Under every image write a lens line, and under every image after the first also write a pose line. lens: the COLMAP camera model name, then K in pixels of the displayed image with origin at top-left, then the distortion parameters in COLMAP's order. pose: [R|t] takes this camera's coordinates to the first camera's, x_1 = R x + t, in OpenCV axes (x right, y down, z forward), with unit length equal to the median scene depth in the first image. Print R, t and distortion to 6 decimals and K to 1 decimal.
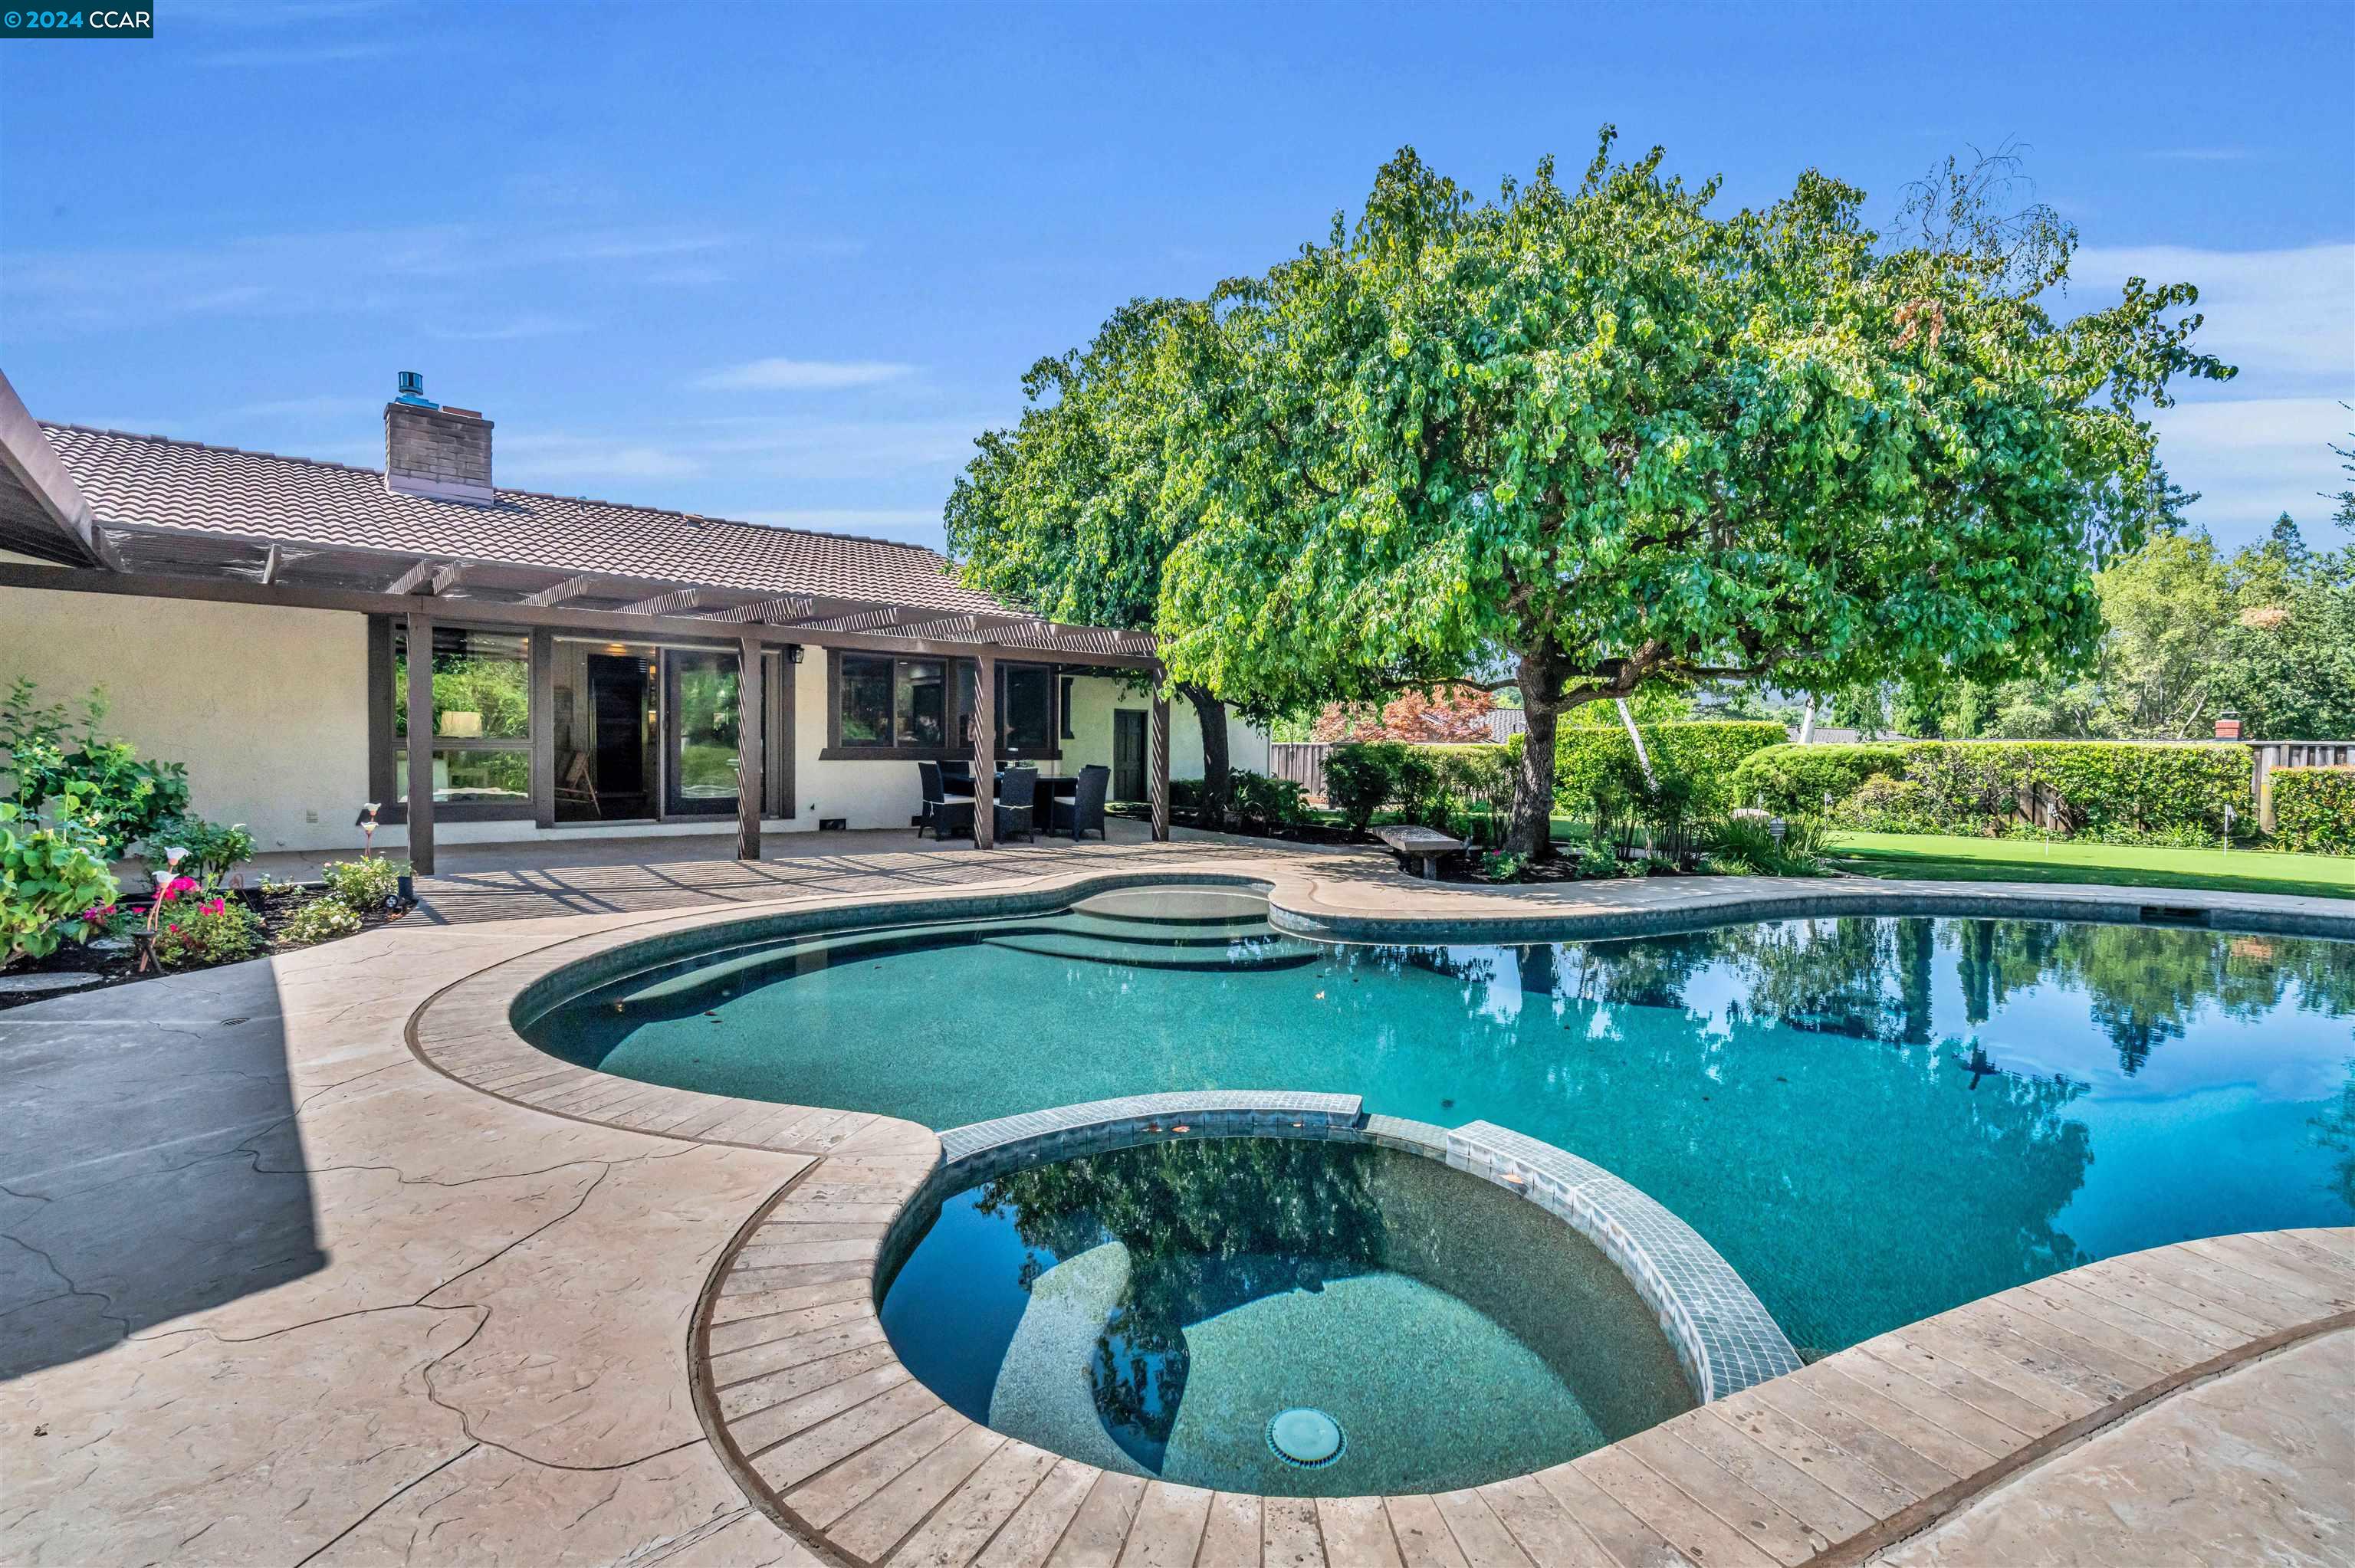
lens RADIAL K [[1040.7, 0, 1171.4], [0, 1040.7, 768.3], [0, 0, 1]] dist [0.003399, 0.000175]
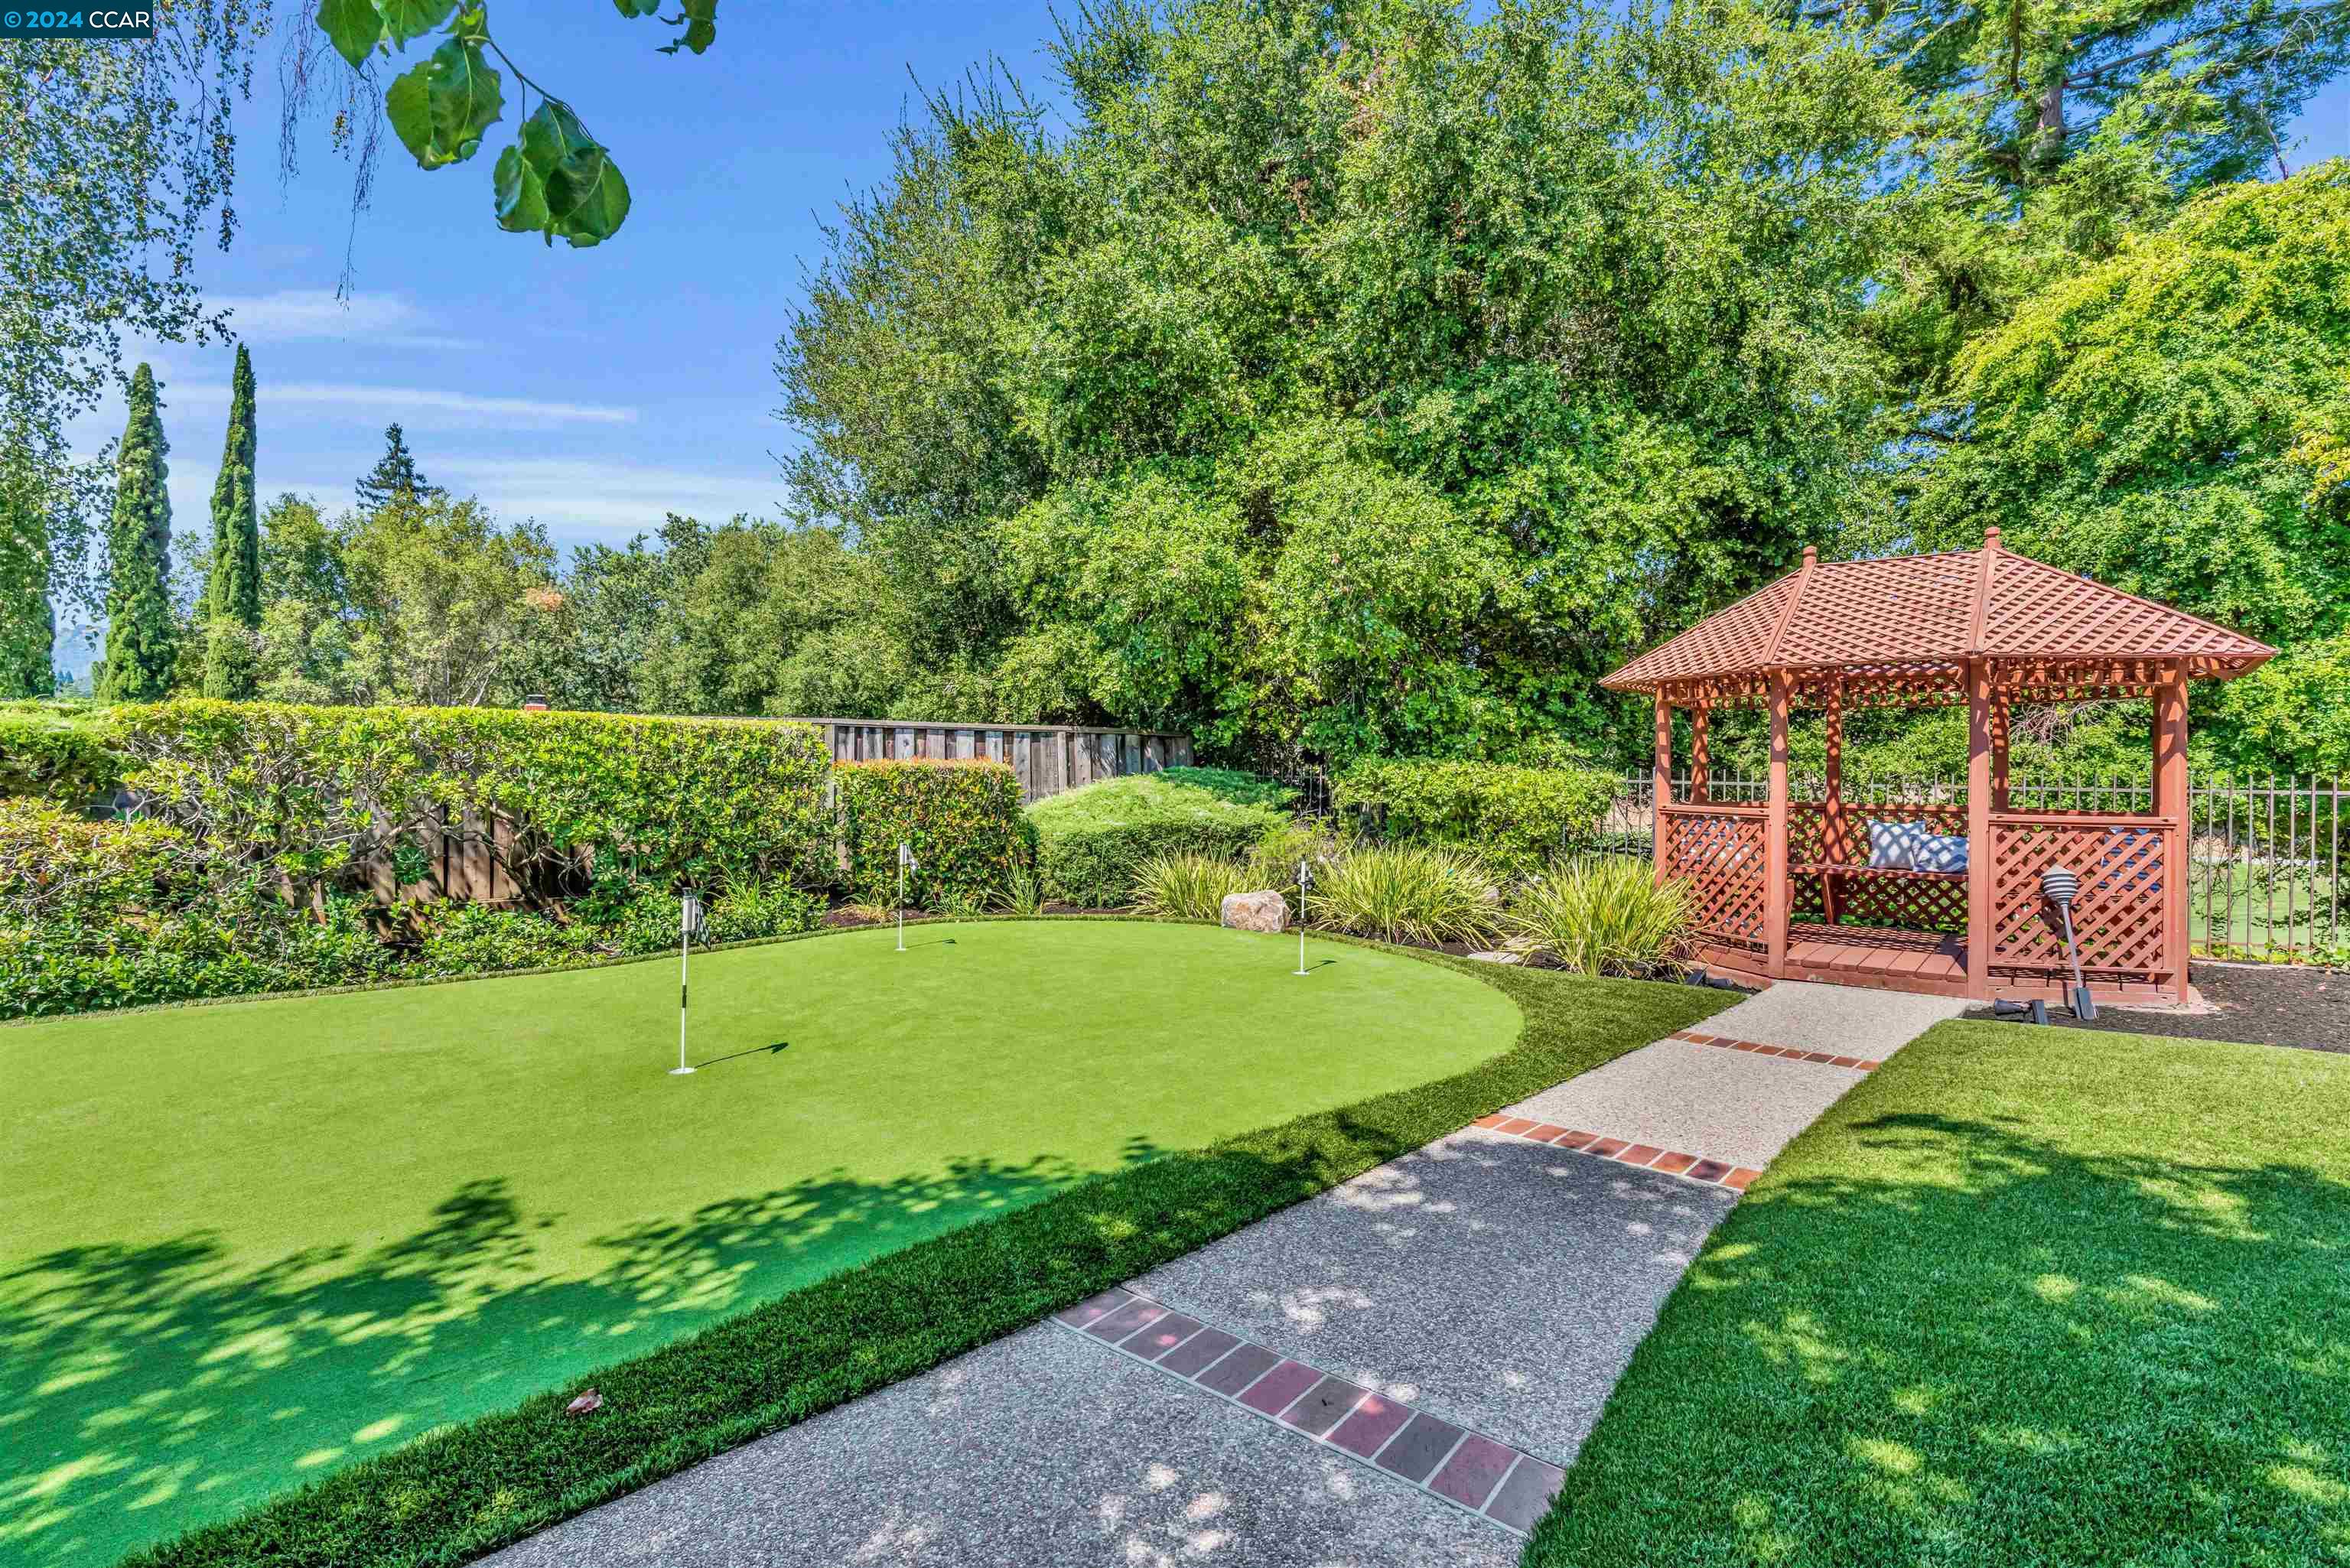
lens RADIAL K [[1038.5, 0, 1159.6], [0, 1038.5, 768.3], [0, 0, 1]] dist [0.003399, 0.000175]
pose [[0.171831, -0.022428, 0.984871, 0.436161], [0.011502, 0.999718, 0.020760, -0.006376], [-0.985059, 0.007761, 0.172041, 0.621128]]
